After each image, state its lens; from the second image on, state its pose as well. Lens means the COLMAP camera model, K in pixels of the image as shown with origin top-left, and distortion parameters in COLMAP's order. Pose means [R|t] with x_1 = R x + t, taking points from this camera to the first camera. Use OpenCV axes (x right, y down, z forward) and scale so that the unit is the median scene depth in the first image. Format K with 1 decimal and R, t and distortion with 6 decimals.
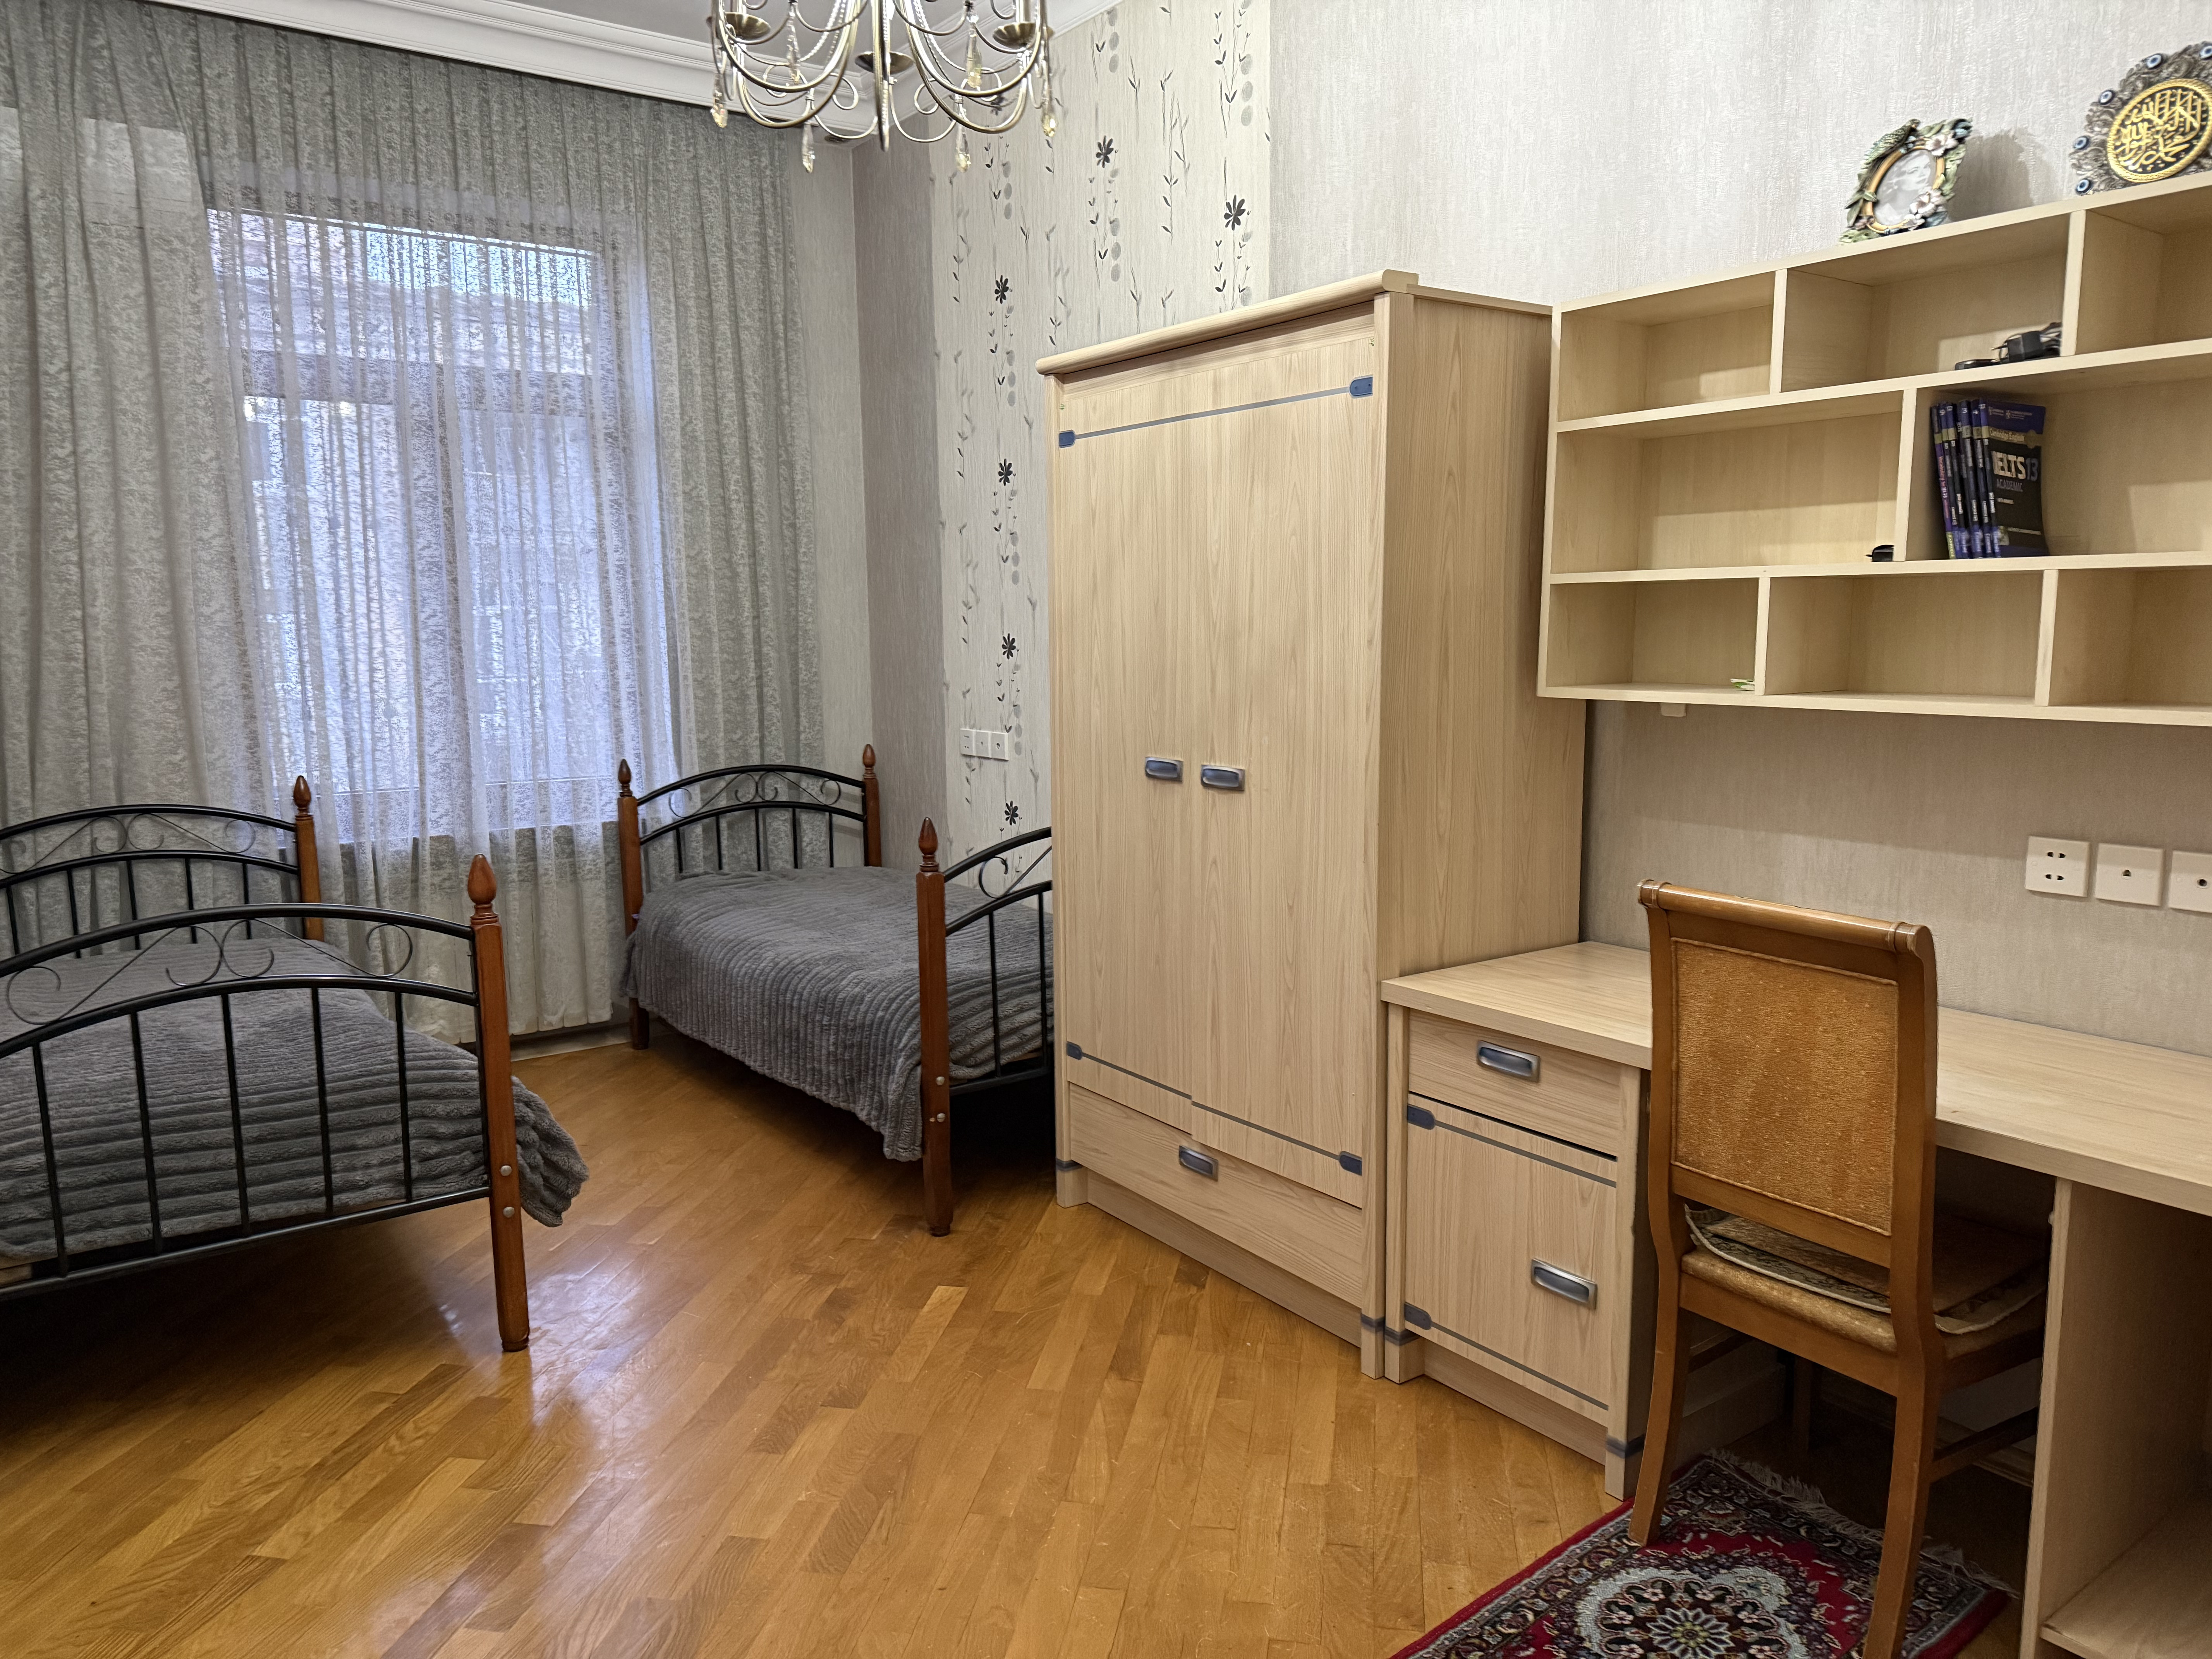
lens RADIAL K [[1546.5, 0, 1106.0], [0, 1546.5, 829.5], [0, 0, 1]] dist [-0.000039, -0.004845]
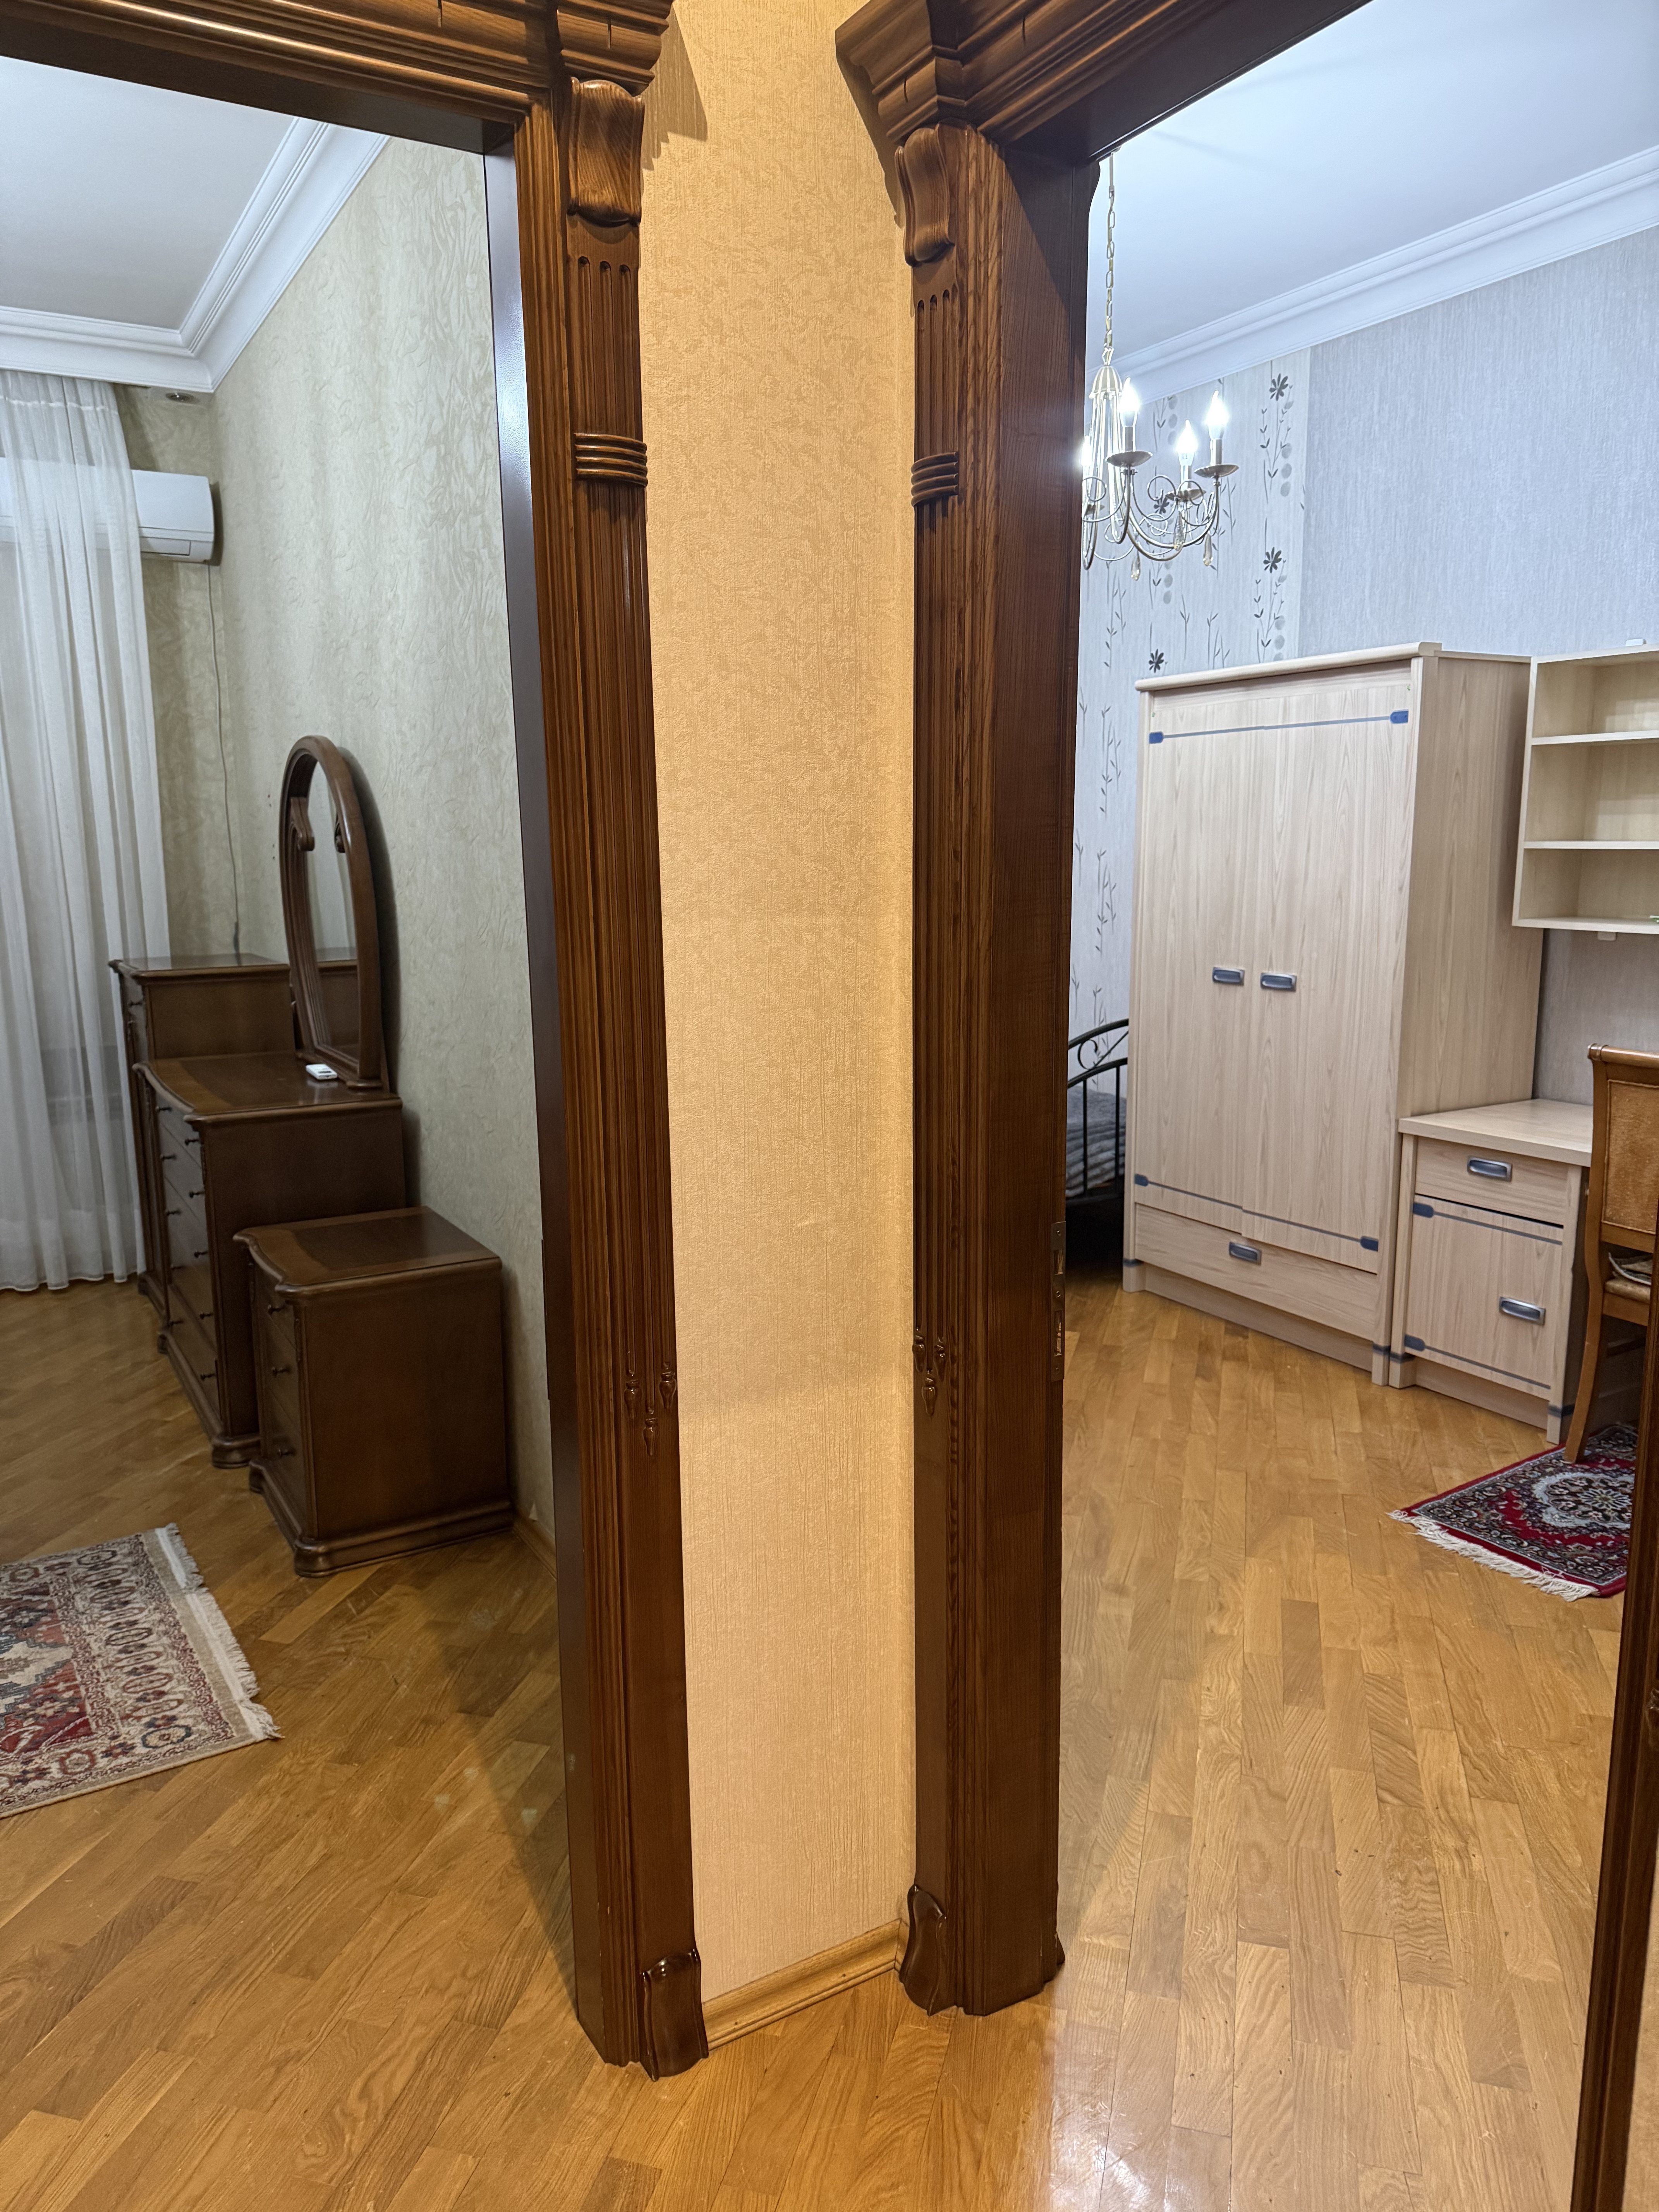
lens RADIAL K [[1555.0, 0, 829.5], [0, 1555.0, 1106.0], [0, 0, 1]] dist [-0.000280, -0.012809]
pose [[0.995867, 0.027408, -0.086589, -0.233718], [-0.024734, 0.999188, 0.031806, 0.050980], [0.087391, -0.029532, 0.995736, -0.529859]]
